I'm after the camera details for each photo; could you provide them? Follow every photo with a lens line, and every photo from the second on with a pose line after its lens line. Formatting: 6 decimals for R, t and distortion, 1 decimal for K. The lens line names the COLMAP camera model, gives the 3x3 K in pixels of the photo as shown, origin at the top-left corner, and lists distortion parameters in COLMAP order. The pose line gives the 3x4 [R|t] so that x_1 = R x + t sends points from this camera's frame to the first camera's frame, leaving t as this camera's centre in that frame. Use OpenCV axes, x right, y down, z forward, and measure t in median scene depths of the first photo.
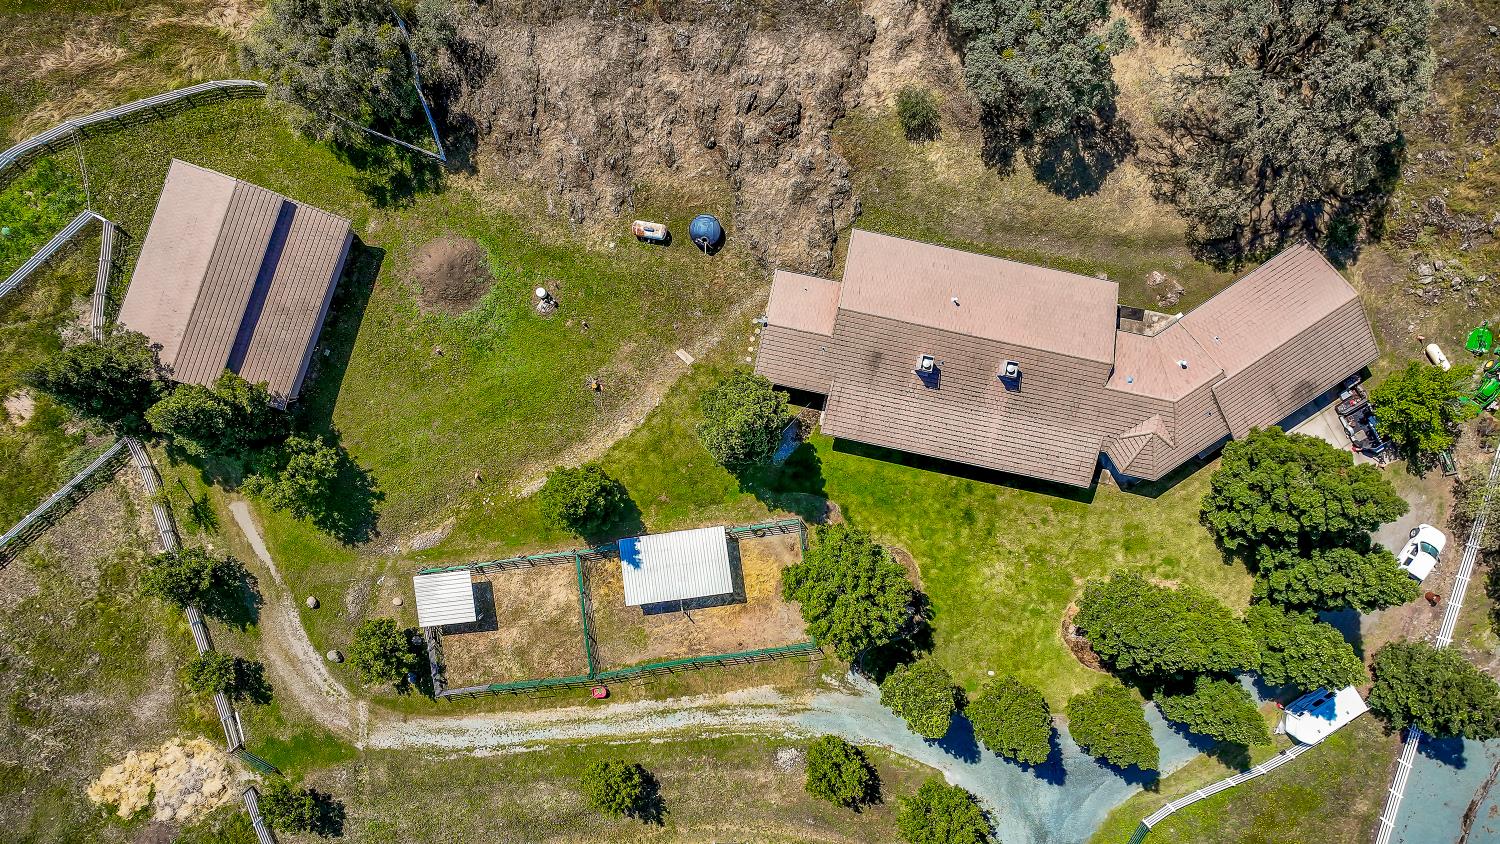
lens RADIAL K [[1085.4, 0, 757.4], [0, 1085.4, 416.1], [0, 0, 1]] dist [0.002640, 0.005047]
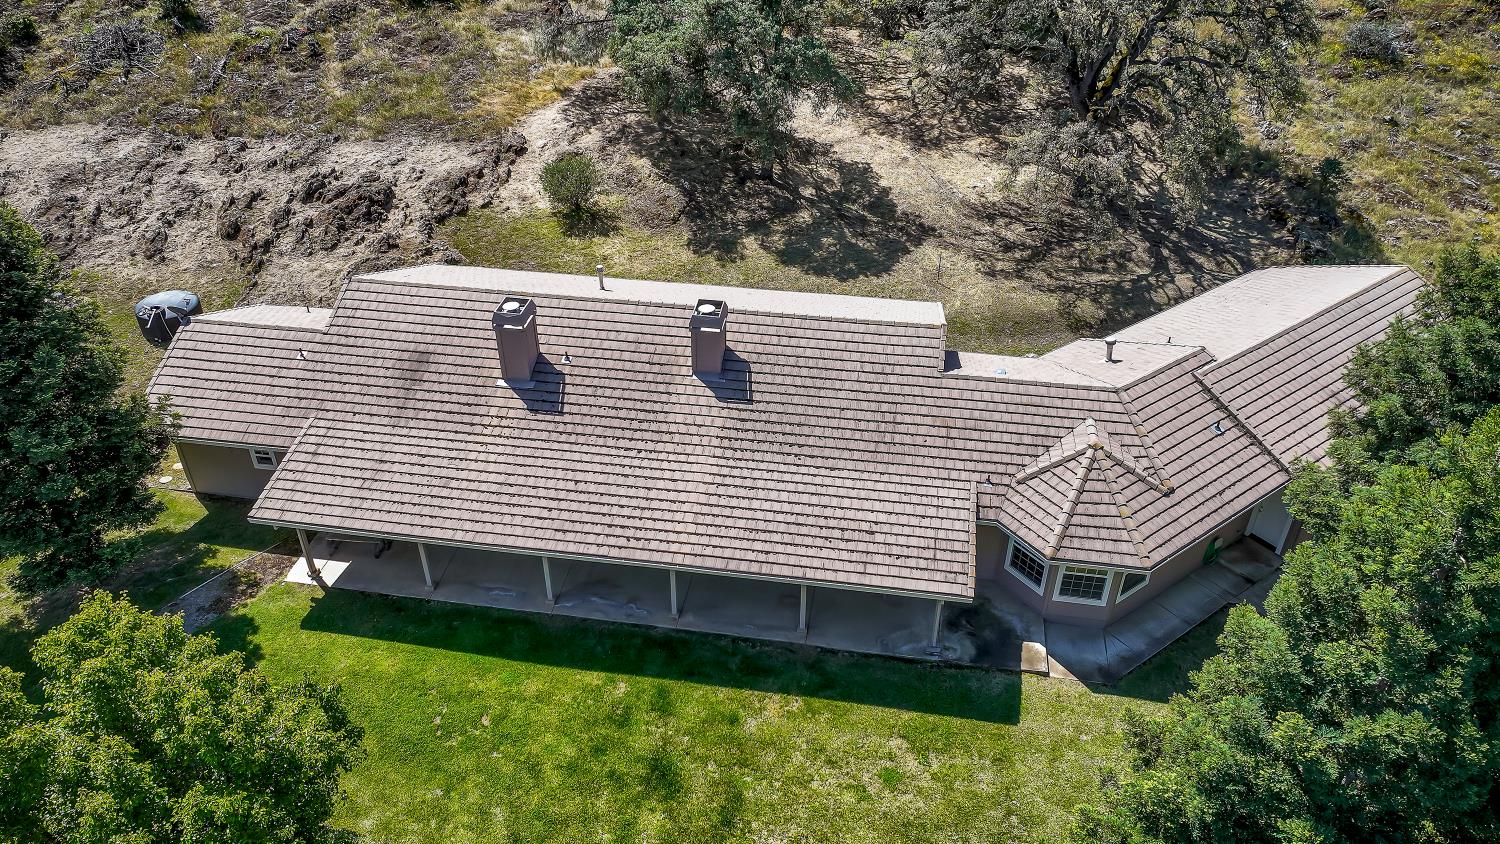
lens RADIAL K [[1085.4, 0, 757.4], [0, 1085.4, 416.1], [0, 0, 1]] dist [0.002640, 0.005047]
pose [[0.998906, -0.031114, 0.034916, 0.221432], [0.046308, 0.553569, -0.831515, 0.317401], [0.006543, 0.832222, 0.554404, 0.744243]]
